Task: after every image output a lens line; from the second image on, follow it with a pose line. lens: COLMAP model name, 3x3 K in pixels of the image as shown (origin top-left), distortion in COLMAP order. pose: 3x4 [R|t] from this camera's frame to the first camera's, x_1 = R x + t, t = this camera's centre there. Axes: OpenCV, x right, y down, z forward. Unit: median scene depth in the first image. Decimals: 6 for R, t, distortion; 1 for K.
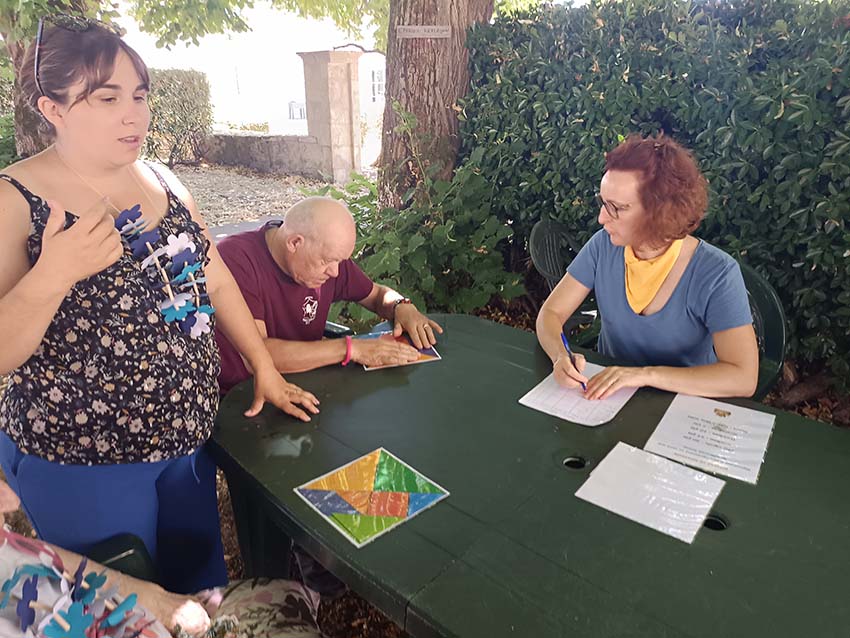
lens RADIAL K [[612.8, 0, 424.8], [0, 612.8, 319.7], [0, 0, 1]] dist [0.007686, 0.003080]
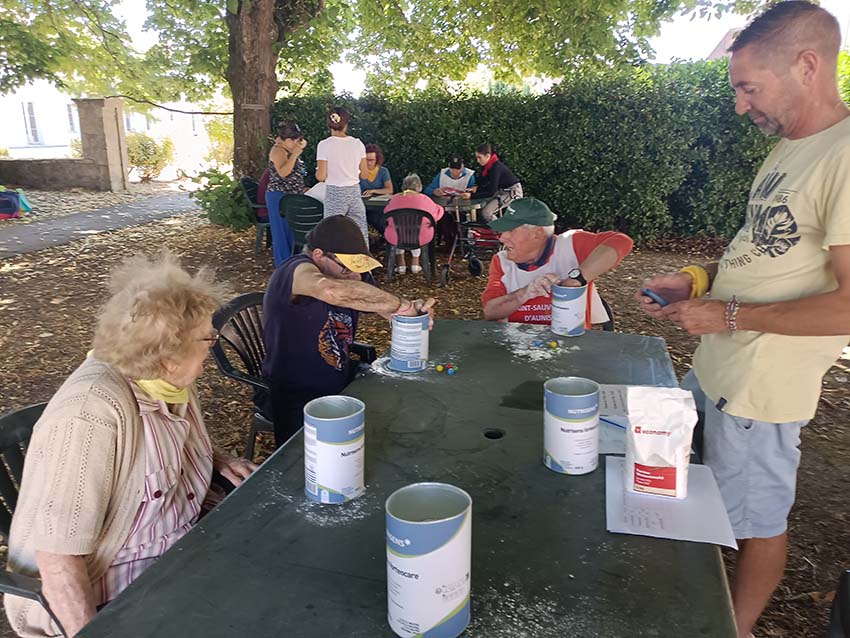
lens RADIAL K [[631.6, 0, 422.5], [0, 631.6, 319.1], [0, 0, 1]] dist [0.006173, 0.008537]
pose [[0.846590, -0.139054, 0.513760, -0.334526], [0.169490, 0.985452, -0.012570, 0.199785], [-0.504538, 0.097718, 0.857842, -0.557520]]
